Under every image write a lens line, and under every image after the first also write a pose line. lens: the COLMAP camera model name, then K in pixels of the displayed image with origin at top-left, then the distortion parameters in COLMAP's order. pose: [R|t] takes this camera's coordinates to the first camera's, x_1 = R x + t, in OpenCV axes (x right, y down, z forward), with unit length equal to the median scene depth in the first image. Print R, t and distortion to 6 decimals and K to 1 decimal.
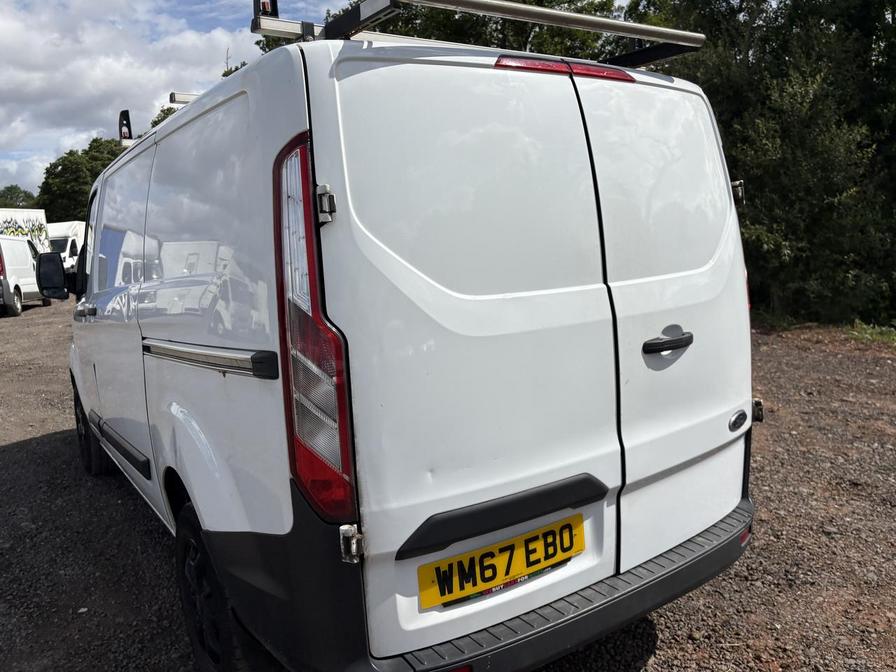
lens RADIAL K [[685.7, 0, 448.0], [0, 685.7, 336.0], [0, 0, 1]] dist [-0.003447, 0.000603]
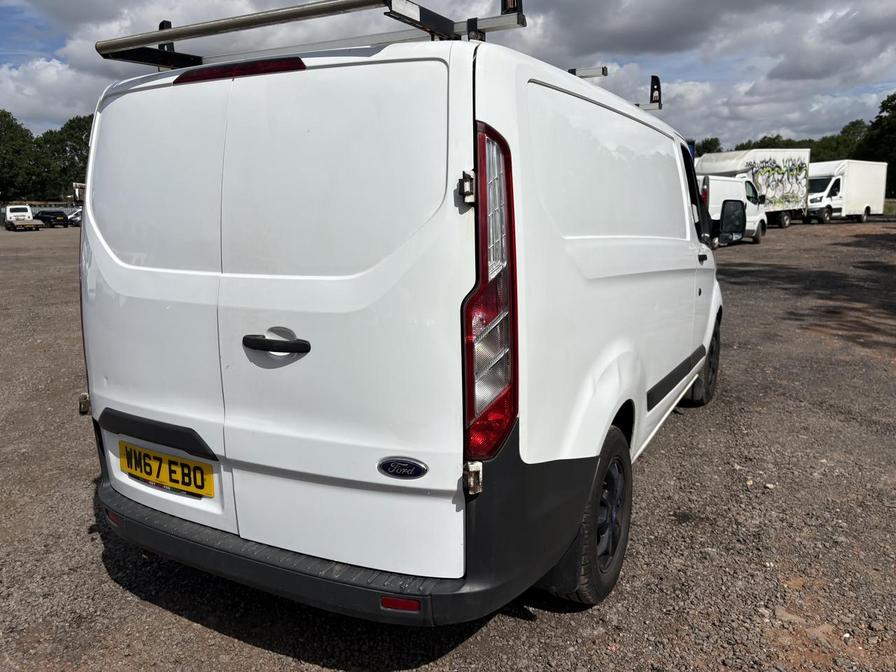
lens RADIAL K [[665.3, 0, 448.0], [0, 665.3, 336.0], [0, 0, 1]] dist [0.082742, -0.093519]
pose [[0.472211, 0.219148, -0.853810, 1.368208], [-0.139077, 0.974994, 0.173334, -0.219453], [0.870445, 0.036895, 0.490882, 0.810488]]
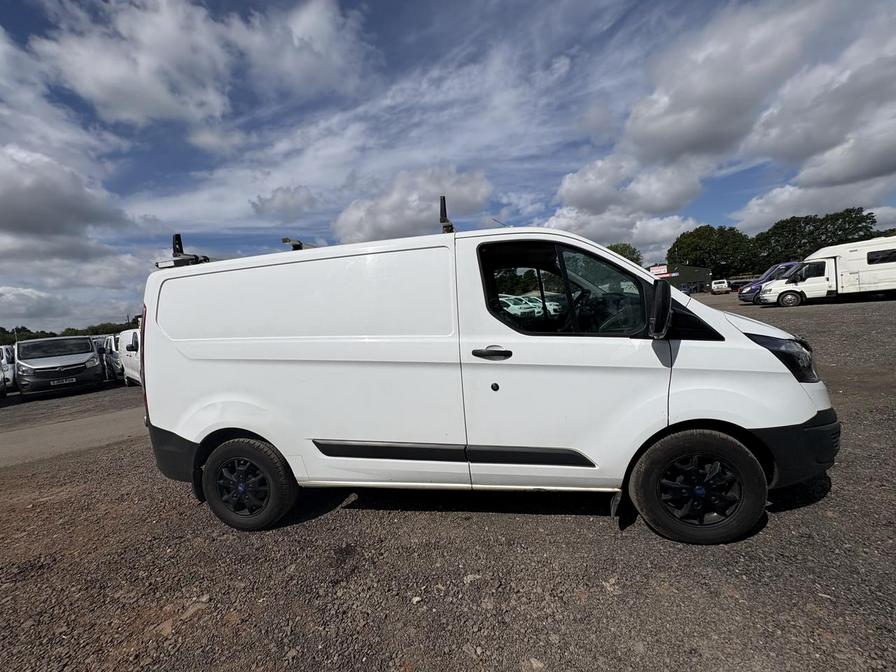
lens RADIAL K [[358.4, 0, 448.0], [0, 358.4, 336.0], [0, 0, 1]] dist [0.005663, 0.000539]
pose [[-0.679540, 0.173798, -0.712755, 0.753757], [0.023131, 0.976127, 0.215966, -0.476837], [0.733273, 0.130271, -0.667338, 3.191606]]
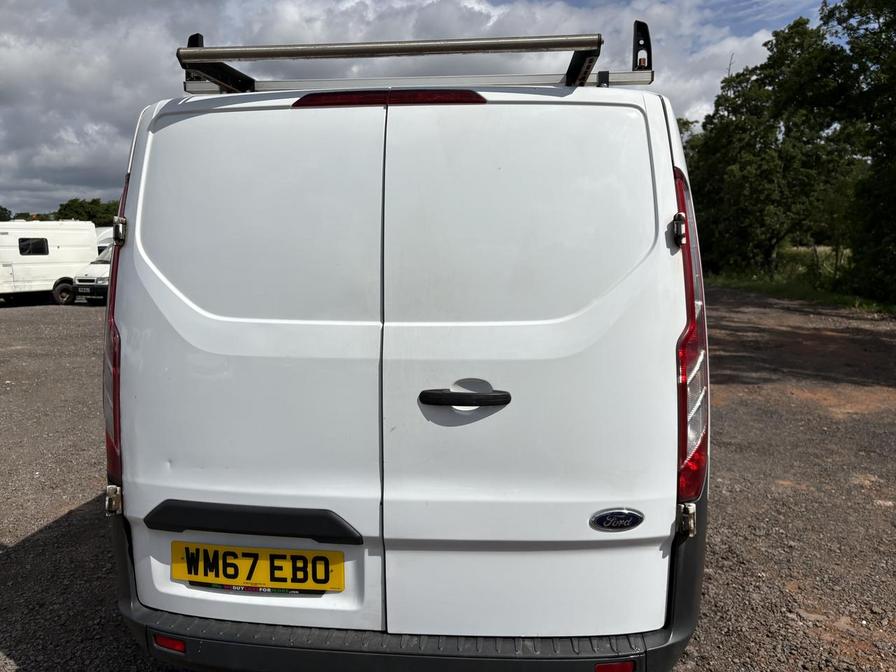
lens RADIAL K [[679.5, 0, 448.0], [0, 679.5, 336.0], [0, 0, 1]] dist [0.019882, -0.003443]
pose [[0.766490, 0.125689, -0.629838, 0.917966], [-0.132680, 0.990498, 0.036195, -0.105061], [0.628402, 0.055824, 0.775883, 0.336466]]
